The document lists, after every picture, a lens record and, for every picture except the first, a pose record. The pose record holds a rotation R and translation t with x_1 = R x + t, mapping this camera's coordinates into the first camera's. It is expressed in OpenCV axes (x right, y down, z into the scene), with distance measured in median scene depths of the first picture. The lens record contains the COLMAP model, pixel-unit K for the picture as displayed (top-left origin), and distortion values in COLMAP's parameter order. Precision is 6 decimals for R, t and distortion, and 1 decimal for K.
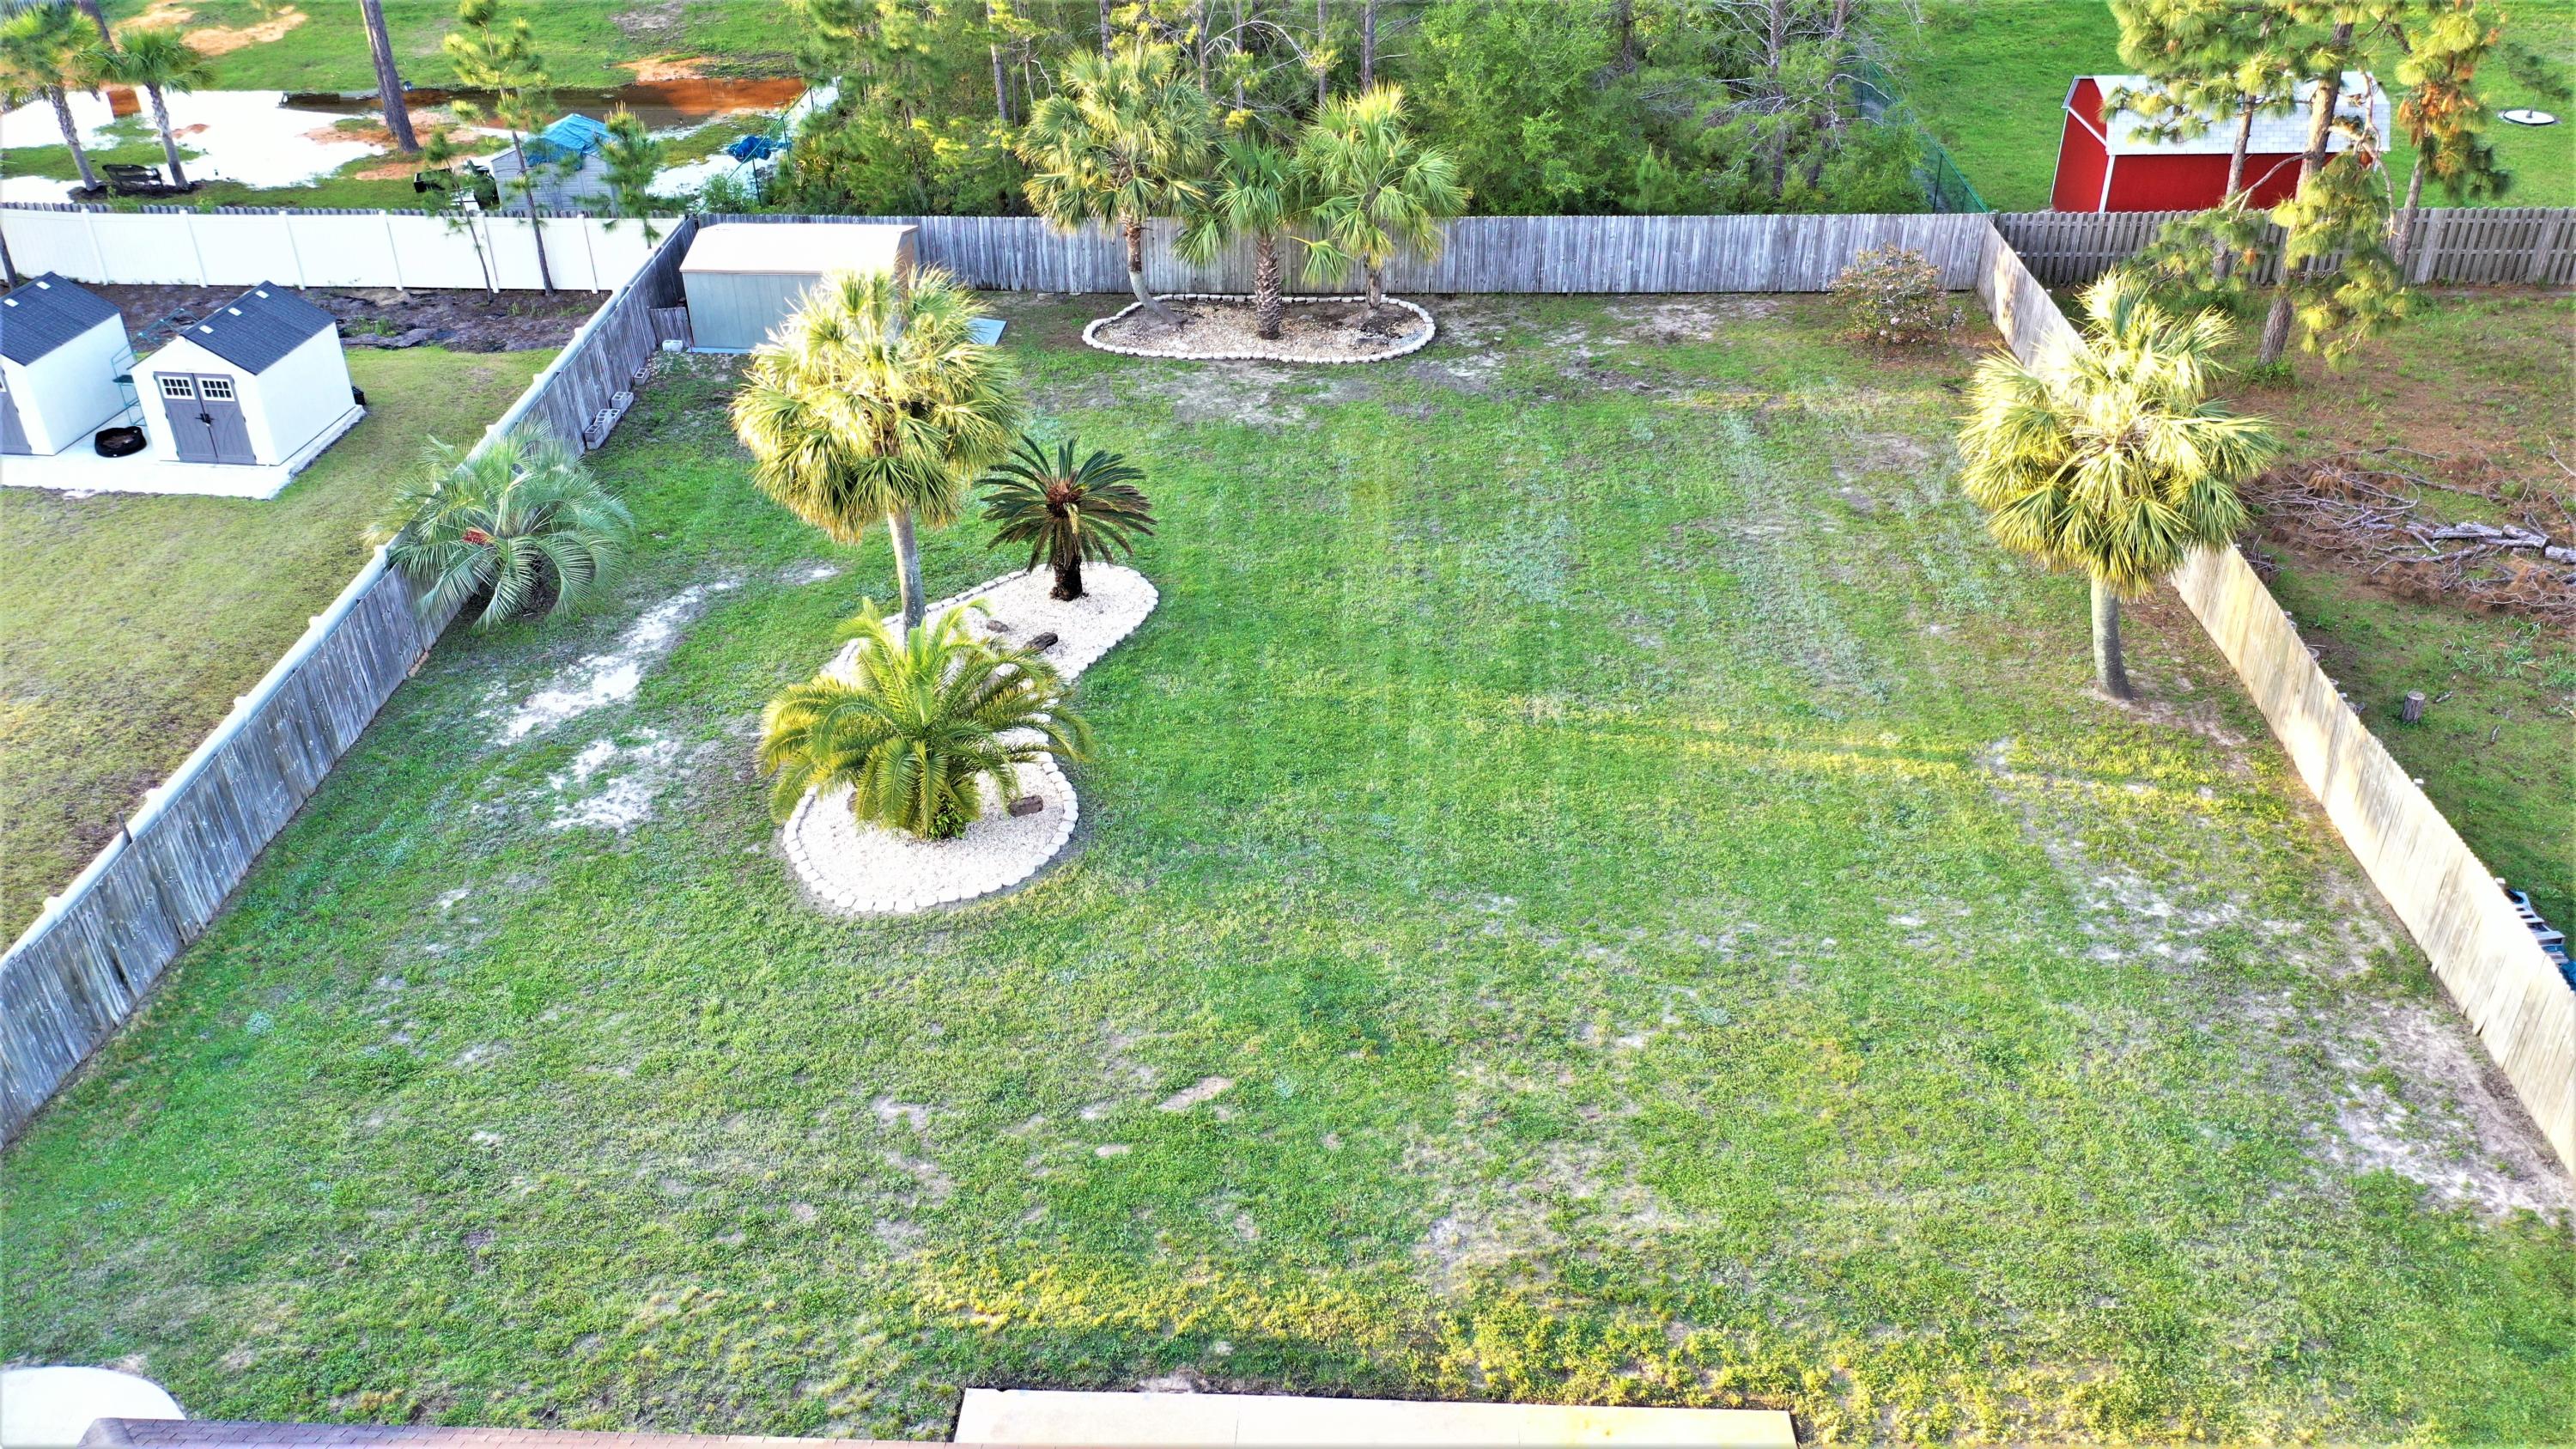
lens RADIAL K [[2042.1, 0, 1296.0], [0, 2042.1, 731.3], [0, 0, 1]] dist [0.010176, 0.004239]
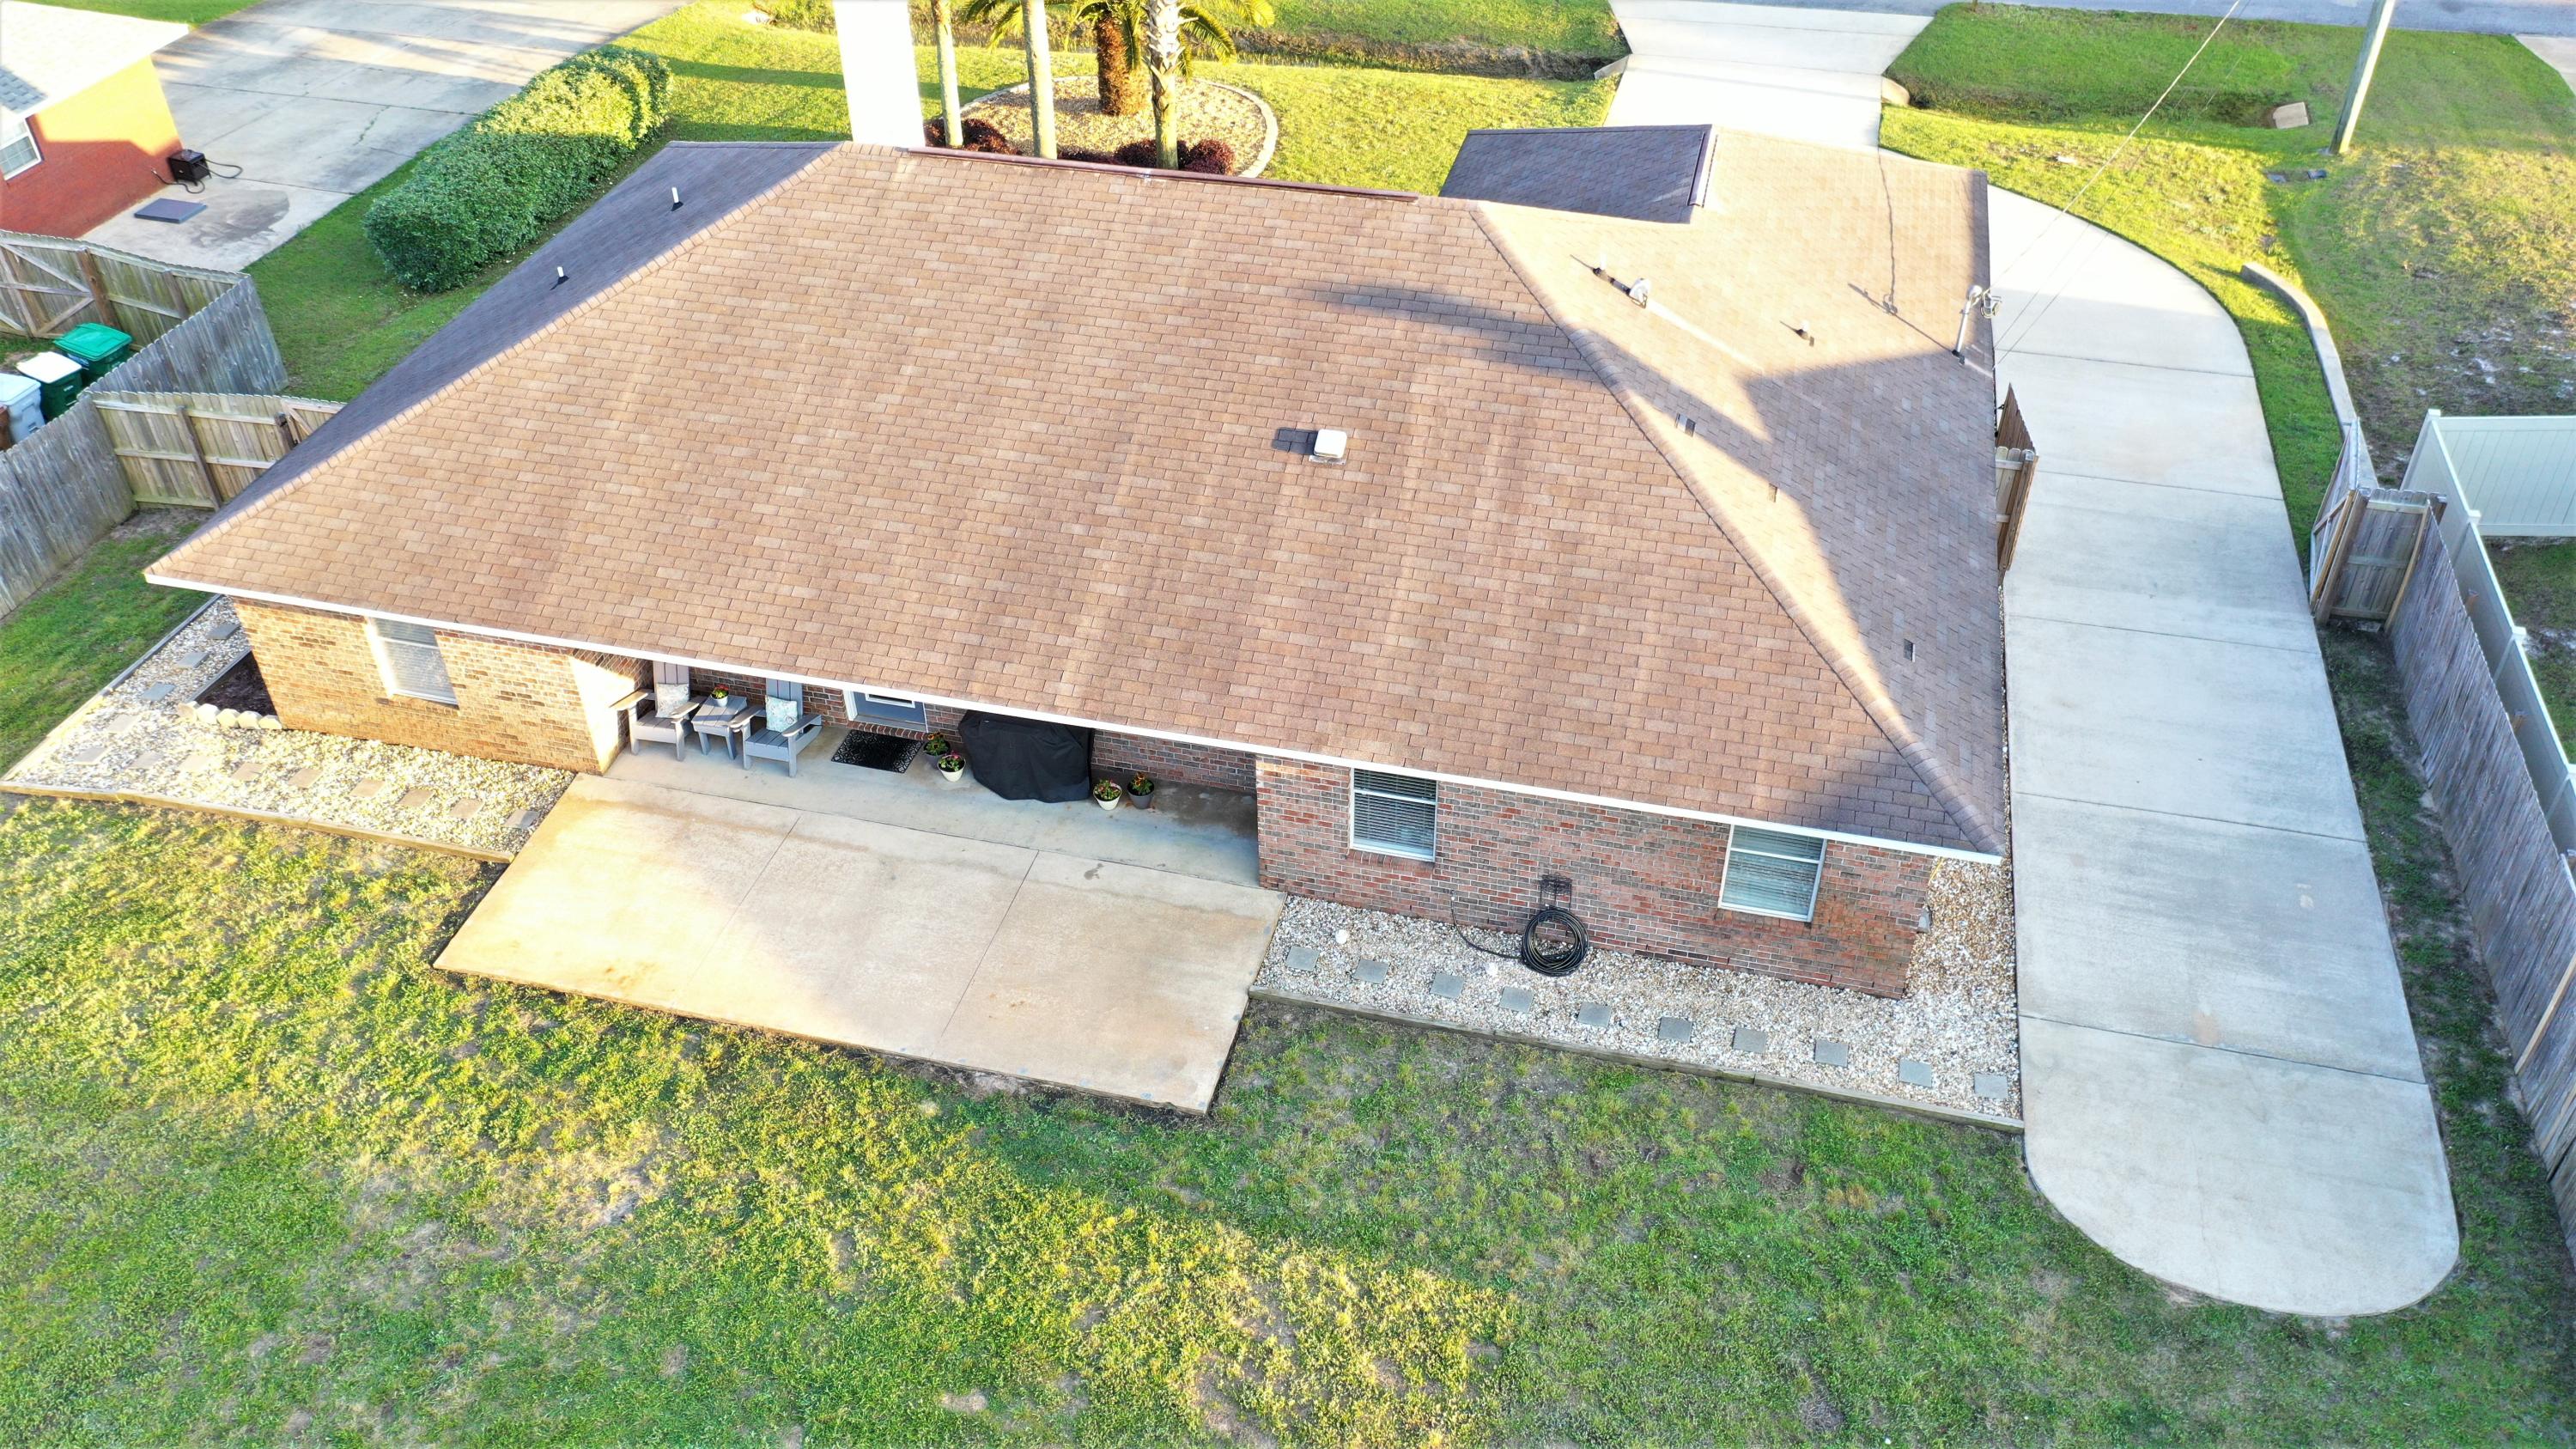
lens RADIAL K [[2042.1, 0, 1292.1], [0, 2042.1, 727.0], [0, 0, 1]] dist [0.010176, 0.004239]
pose [[-0.978827, -0.121165, 0.164977, -0.232999], [0.112607, 0.354308, 0.928324, -0.423746], [-0.170933, 0.927246, -0.333162, 0.795315]]
